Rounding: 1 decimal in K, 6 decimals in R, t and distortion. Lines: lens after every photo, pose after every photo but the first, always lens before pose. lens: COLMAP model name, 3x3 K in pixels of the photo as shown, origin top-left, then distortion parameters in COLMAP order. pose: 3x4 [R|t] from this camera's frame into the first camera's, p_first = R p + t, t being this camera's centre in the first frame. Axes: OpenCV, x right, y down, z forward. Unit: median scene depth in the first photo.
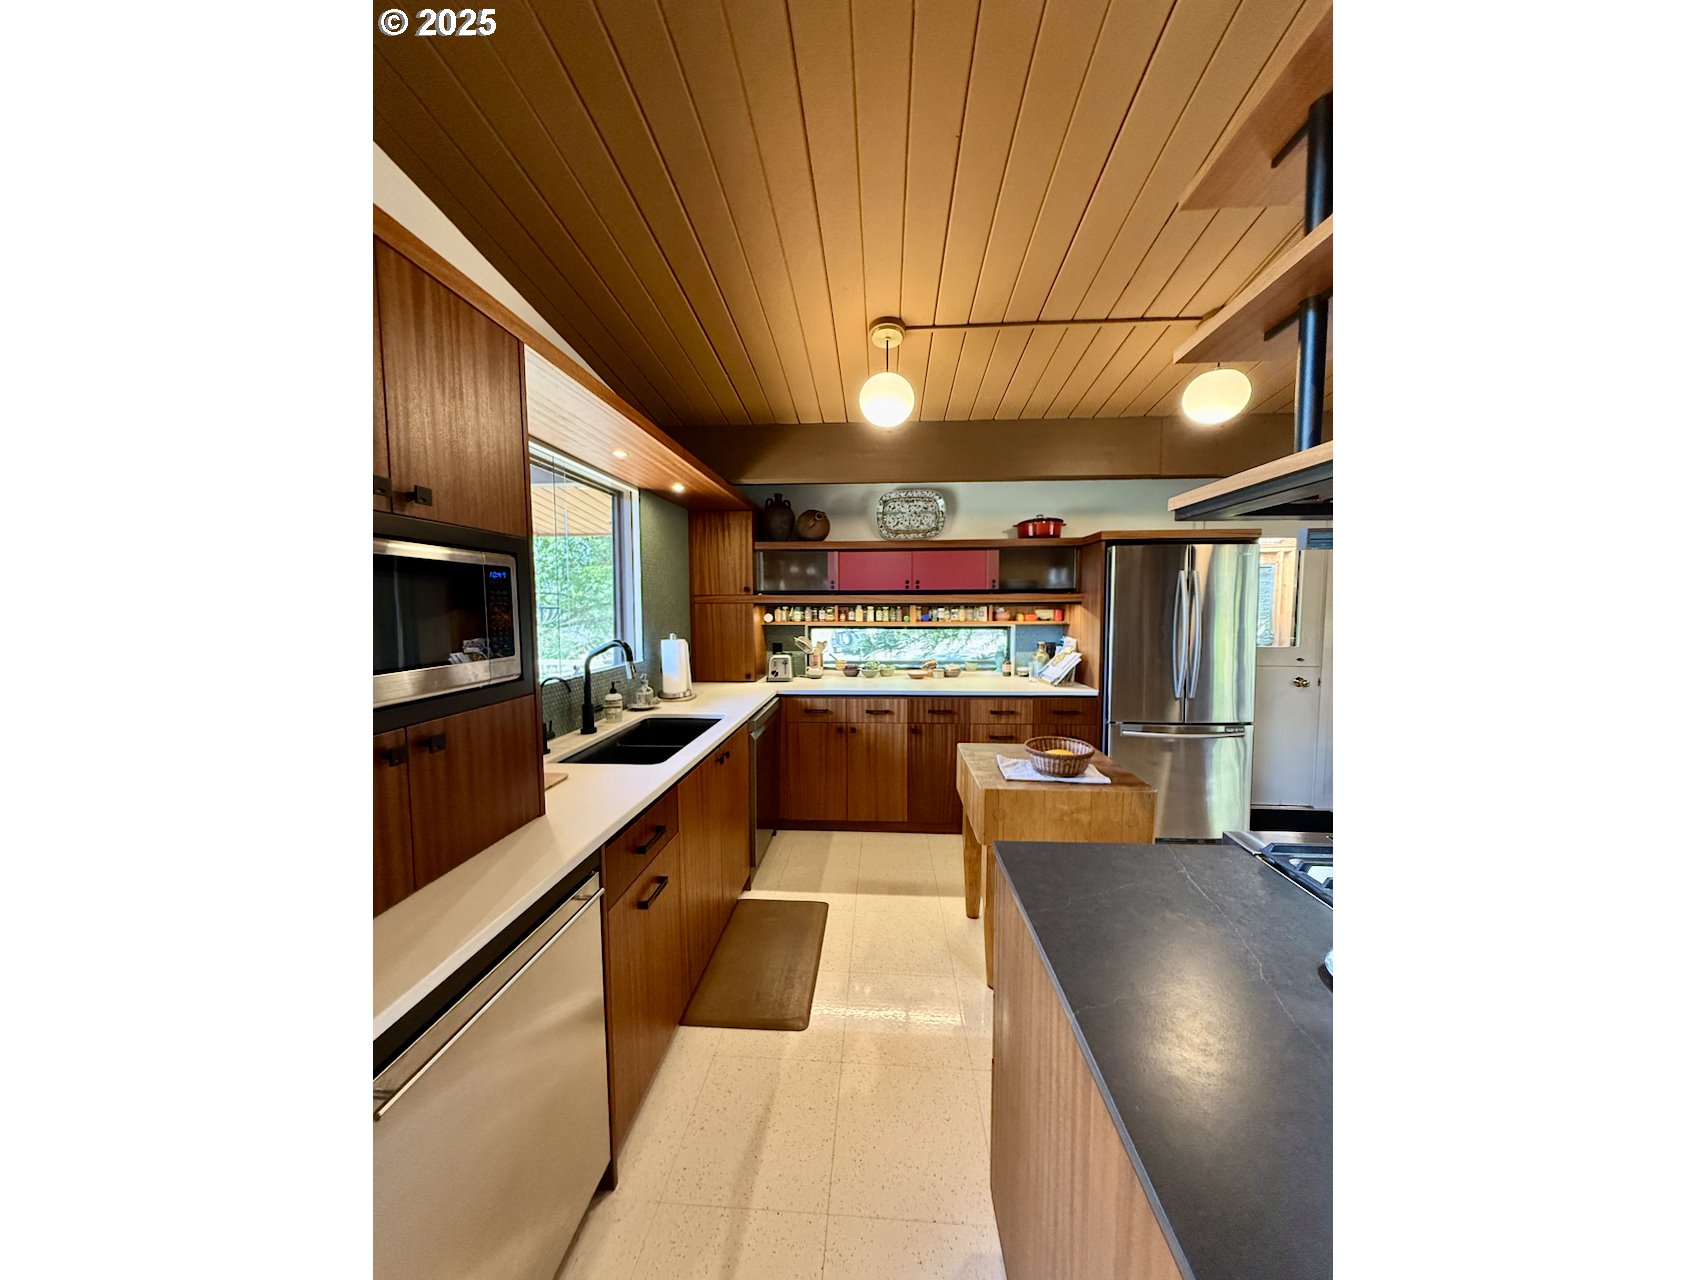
lens RADIAL K [[526.2, 0, 843.5], [0, 526.2, 641.2], [0, 0, 1]] dist [-0.000127, 0.000004]
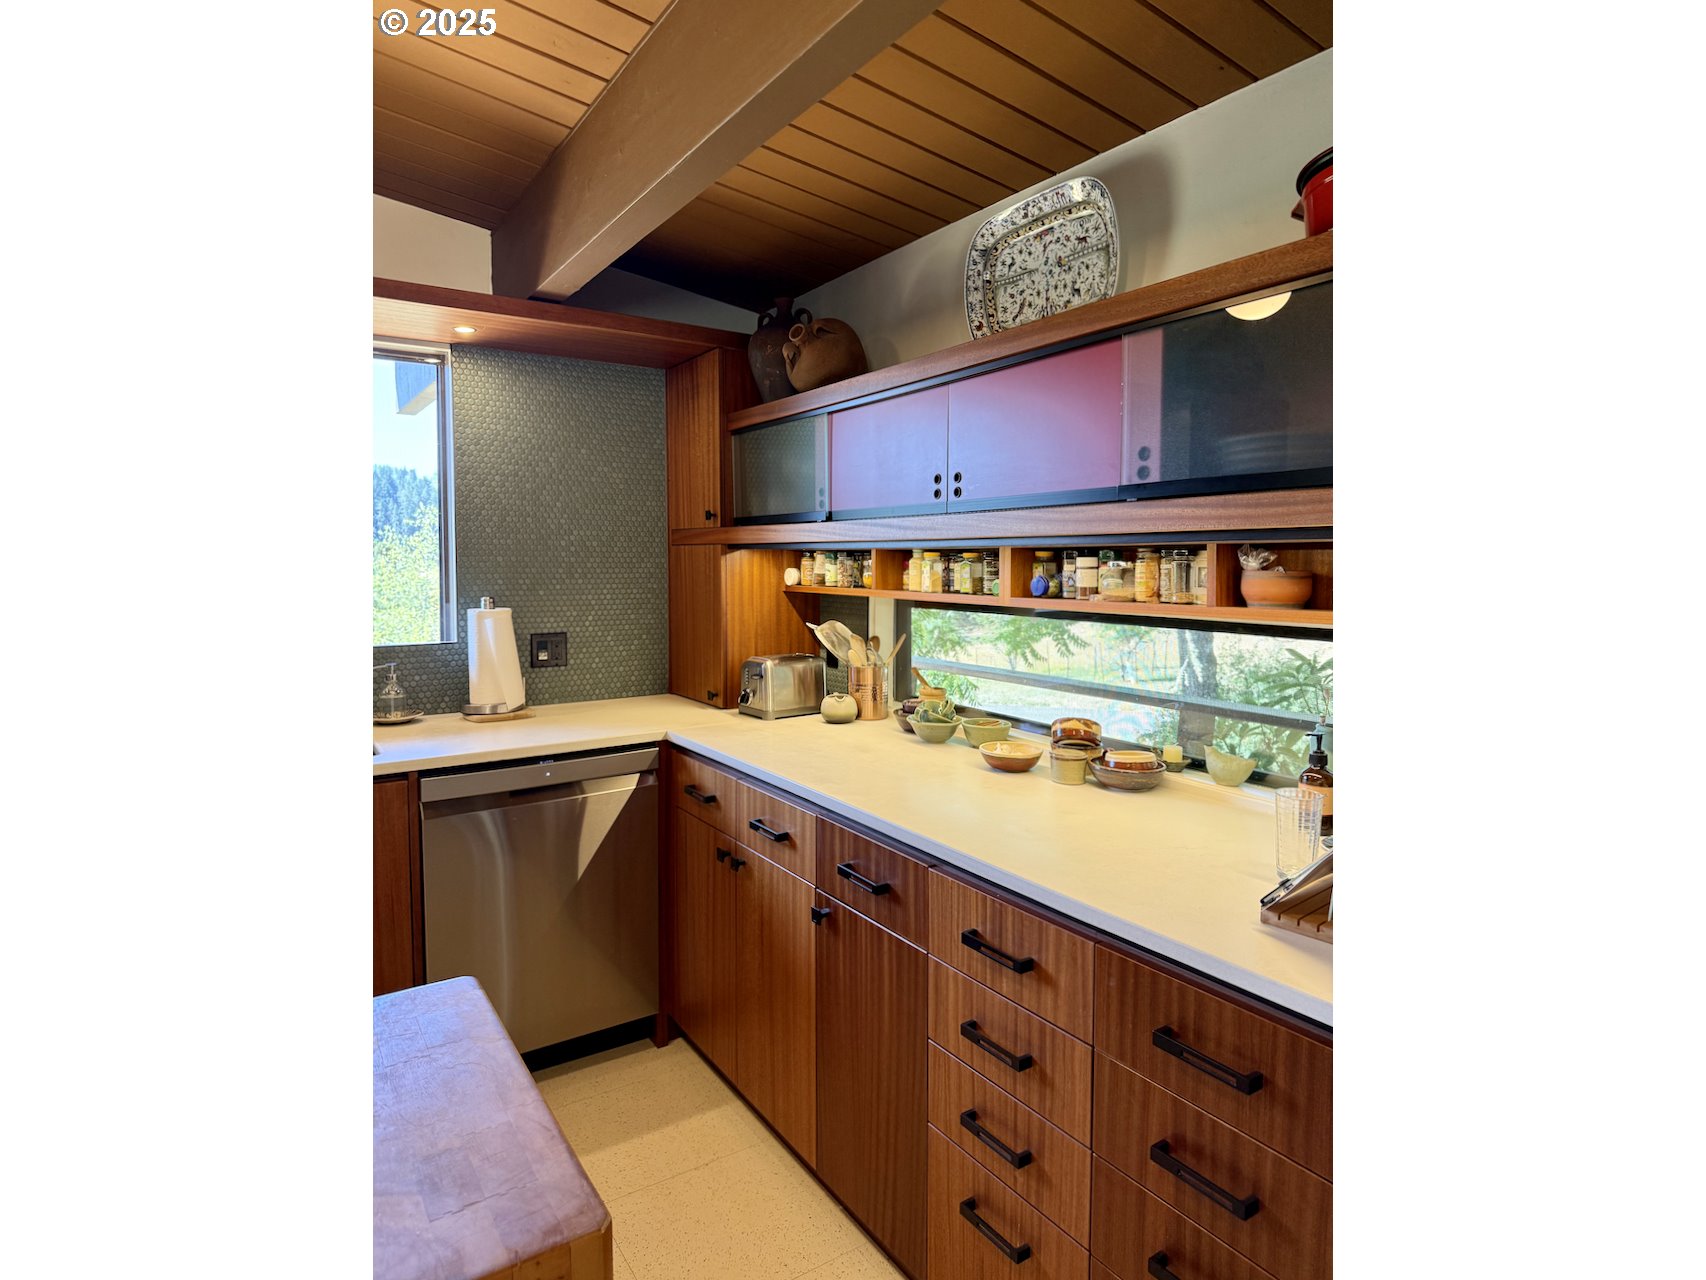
lens RADIAL K [[895.1, 0, 854.3], [0, 895.1, 629.0], [0, 0, 1]] dist [0.000274, 0.000043]
pose [[0.610723, 0.067762, -0.788940, 0.524132], [-0.060072, 0.997425, 0.039167, -0.033108], [0.789563, 0.023473, 0.613221, 0.581352]]
